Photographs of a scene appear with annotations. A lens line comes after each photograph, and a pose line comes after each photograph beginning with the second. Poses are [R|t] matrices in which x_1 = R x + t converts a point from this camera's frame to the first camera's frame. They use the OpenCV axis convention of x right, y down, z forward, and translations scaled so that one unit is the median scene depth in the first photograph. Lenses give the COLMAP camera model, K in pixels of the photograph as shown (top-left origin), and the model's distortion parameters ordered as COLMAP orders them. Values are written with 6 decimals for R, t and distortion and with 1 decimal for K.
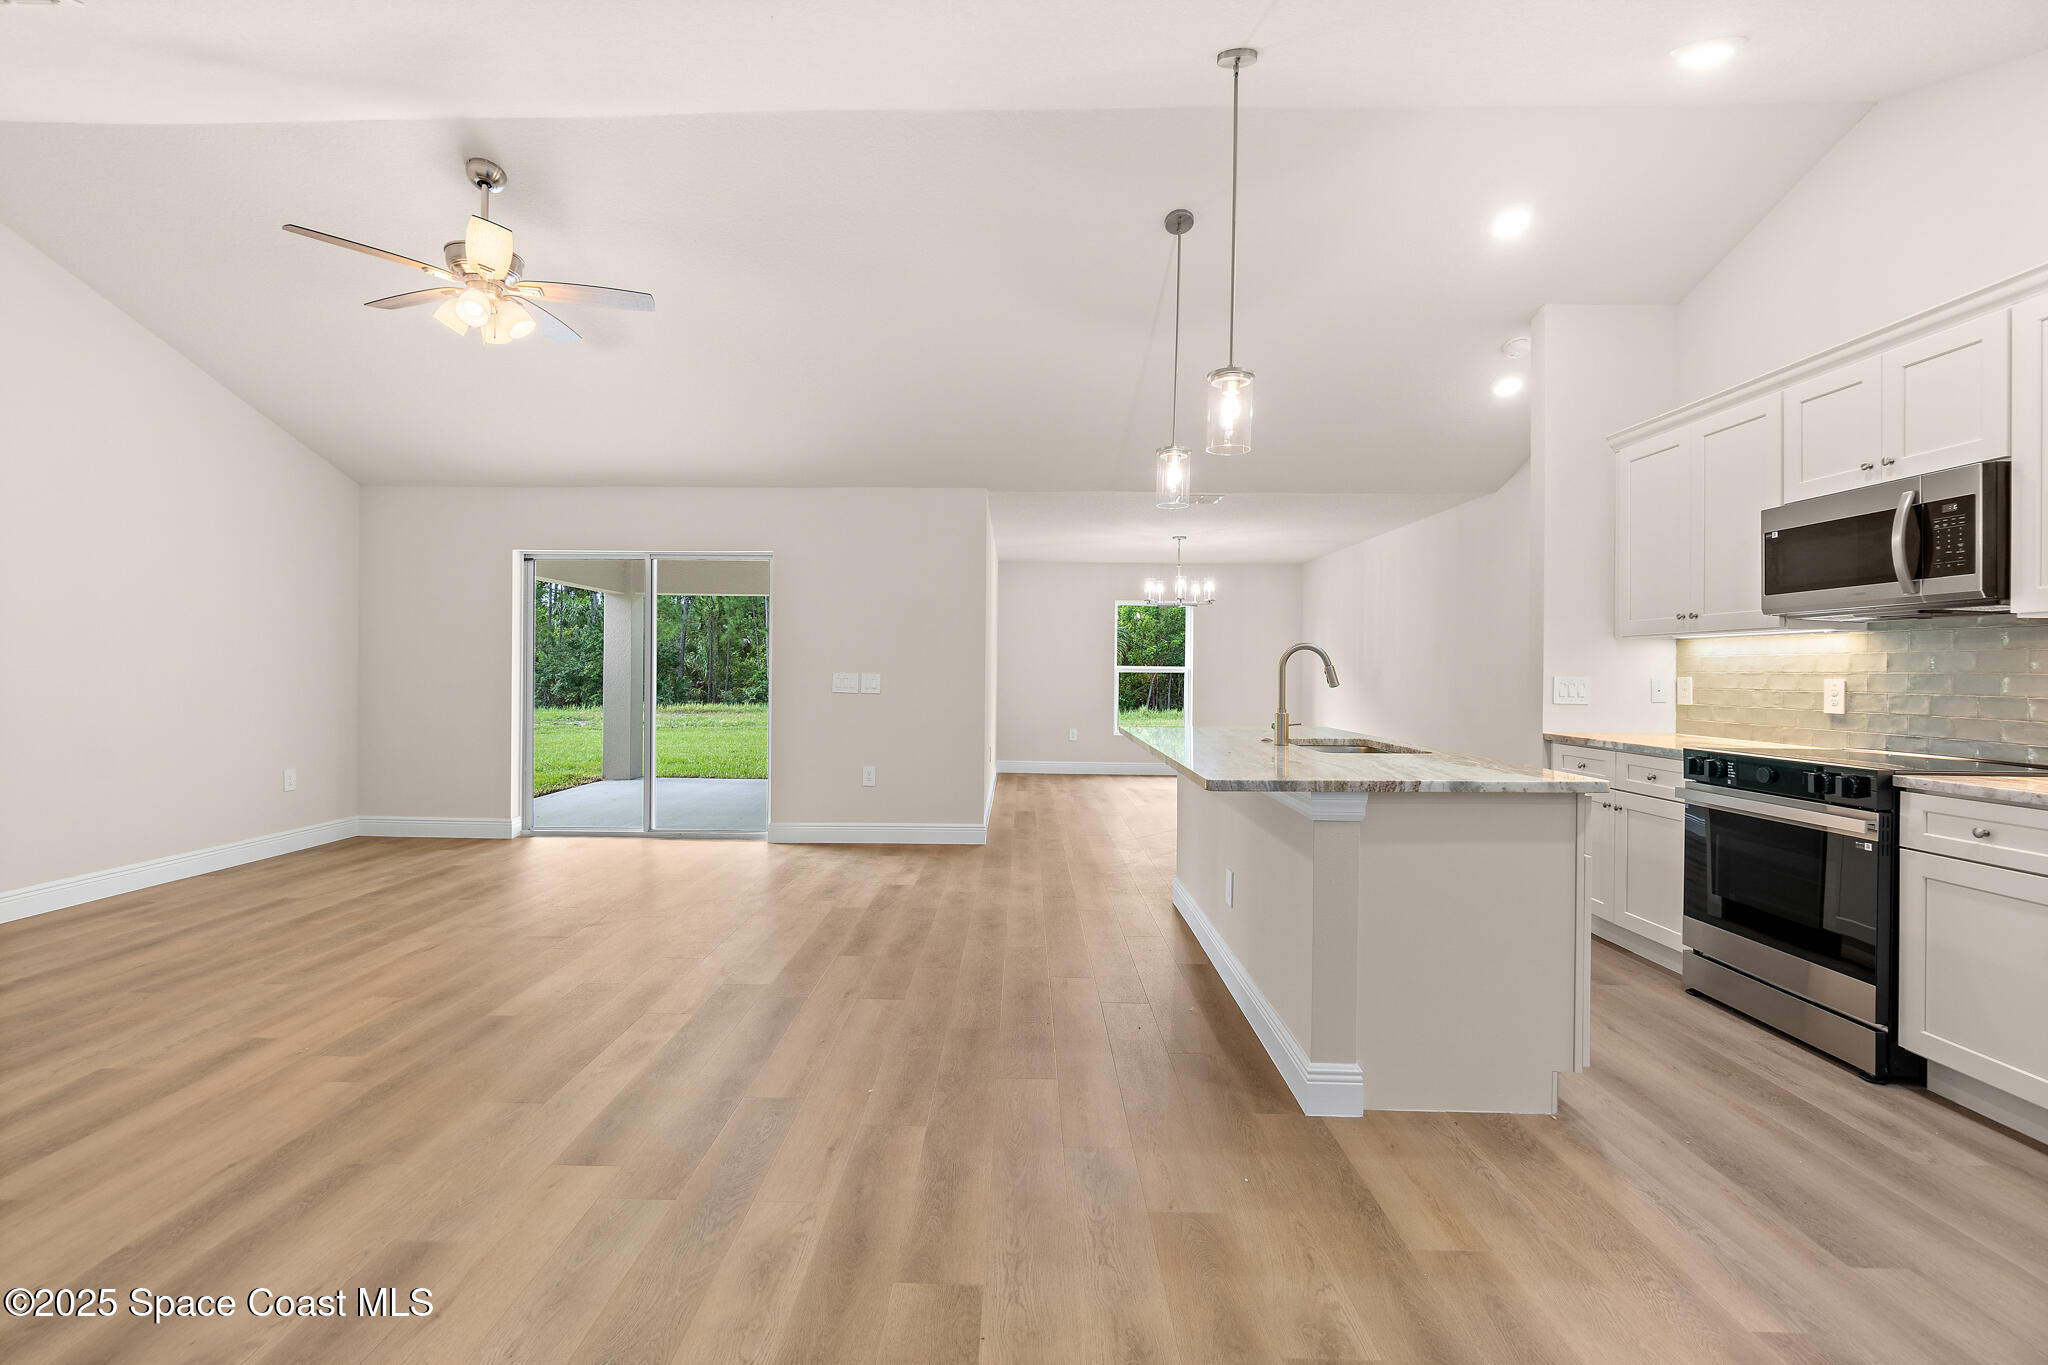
lens RADIAL K [[890.2, 0, 1001.4], [0, 890.2, 668.4], [0, 0, 1]] dist [-0.007729, 0.003046]
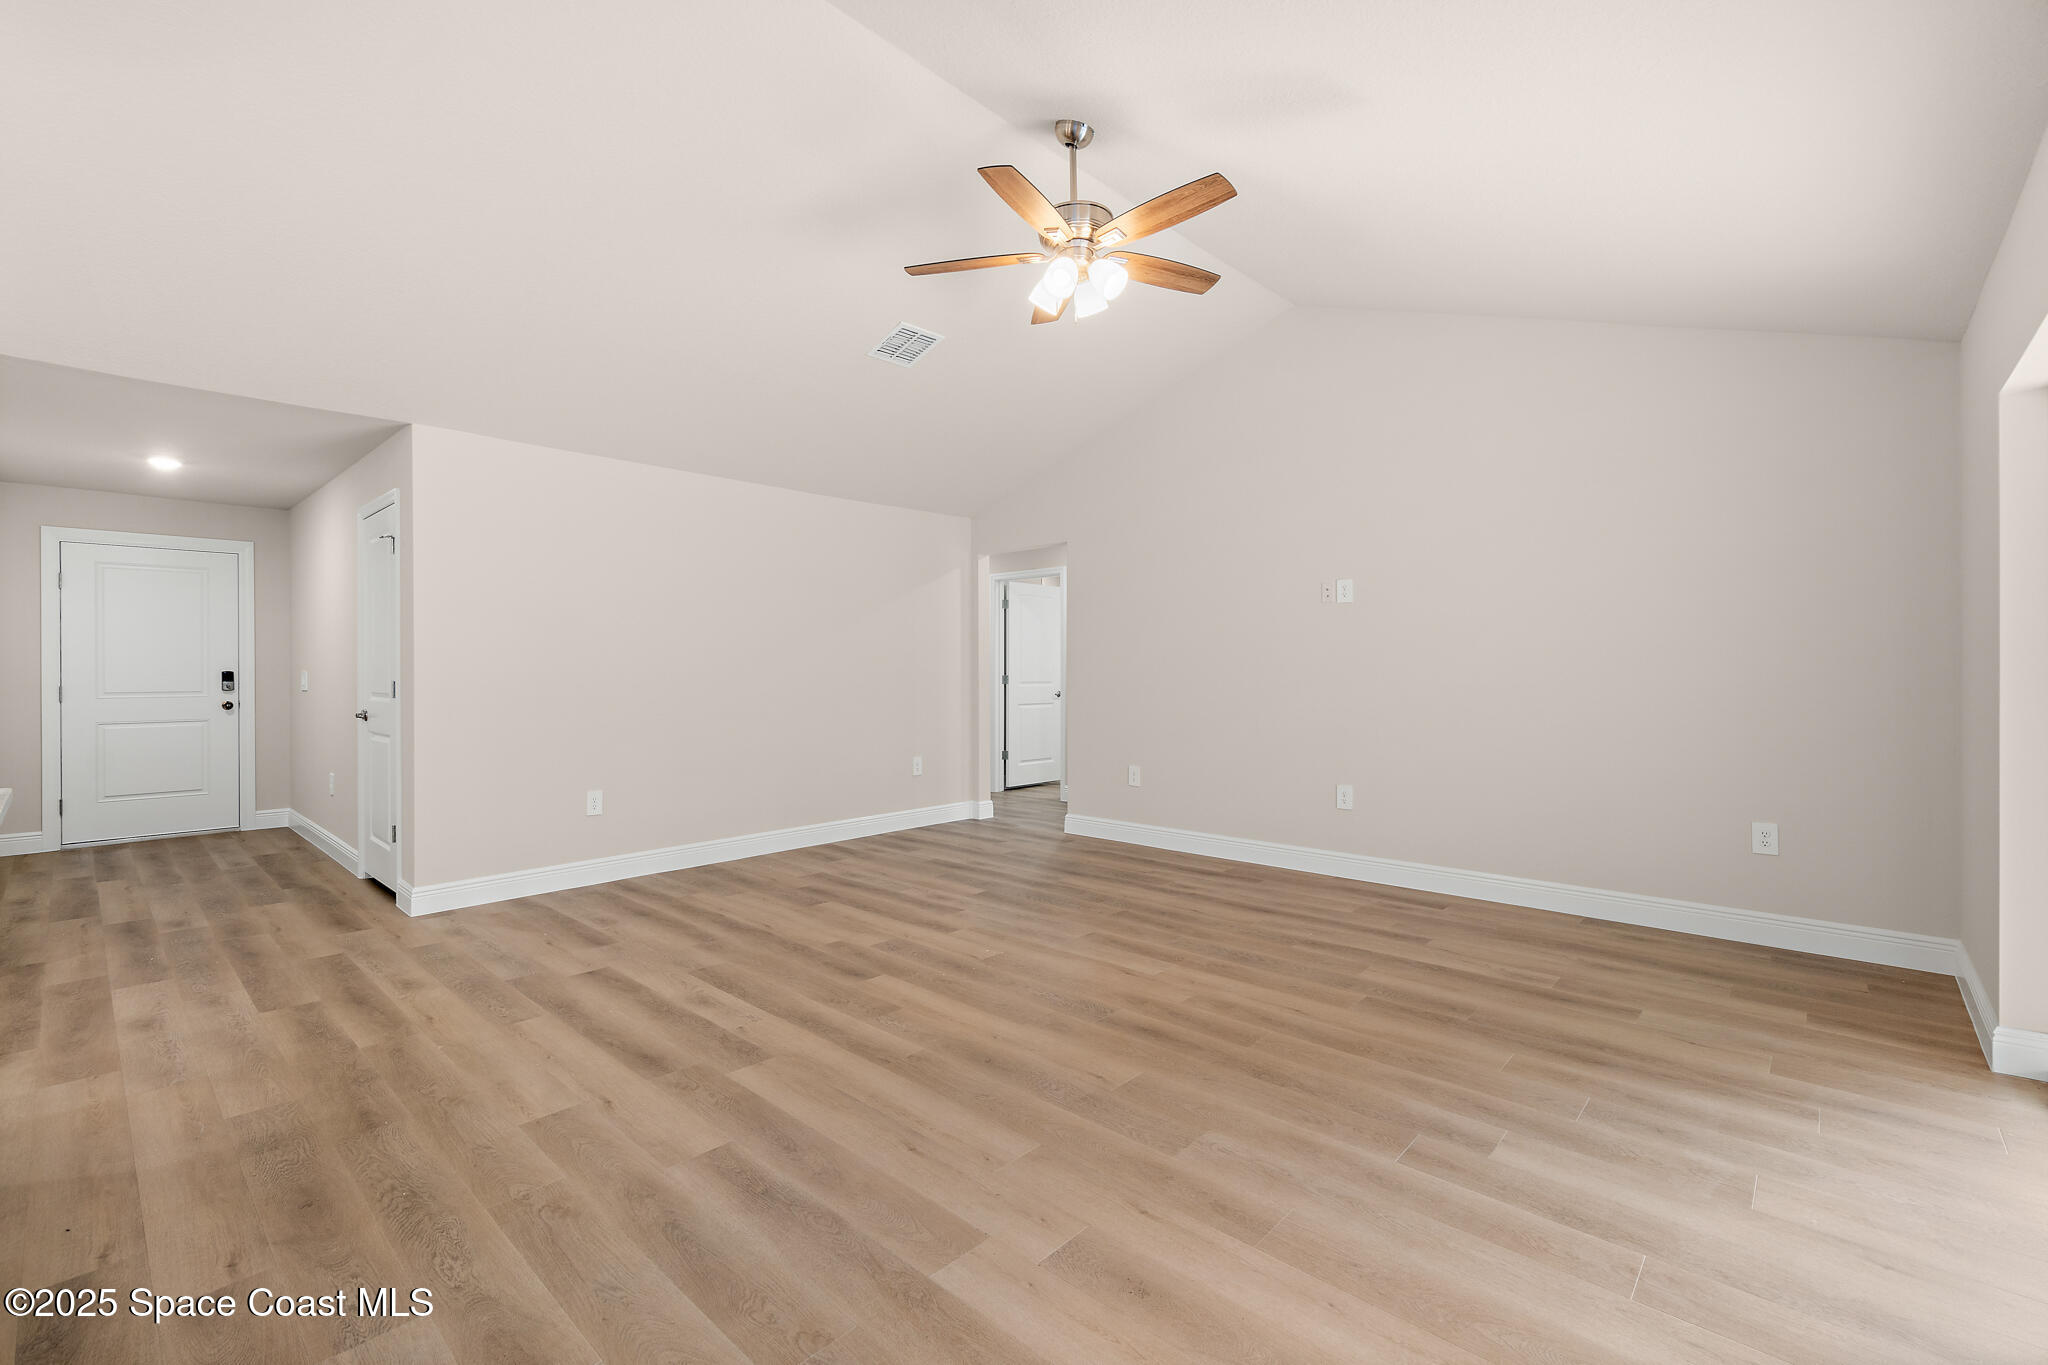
lens RADIAL K [[890.2, 0, 1003.6], [0, 890.2, 666.8], [0, 0, 1]] dist [-0.007729, 0.003046]
pose [[-0.667897, -0.008694, -0.744203, 0.156447], [-0.000911, 0.999941, -0.010865, 0.003340], [0.744253, -0.006579, -0.667865, 1.648471]]
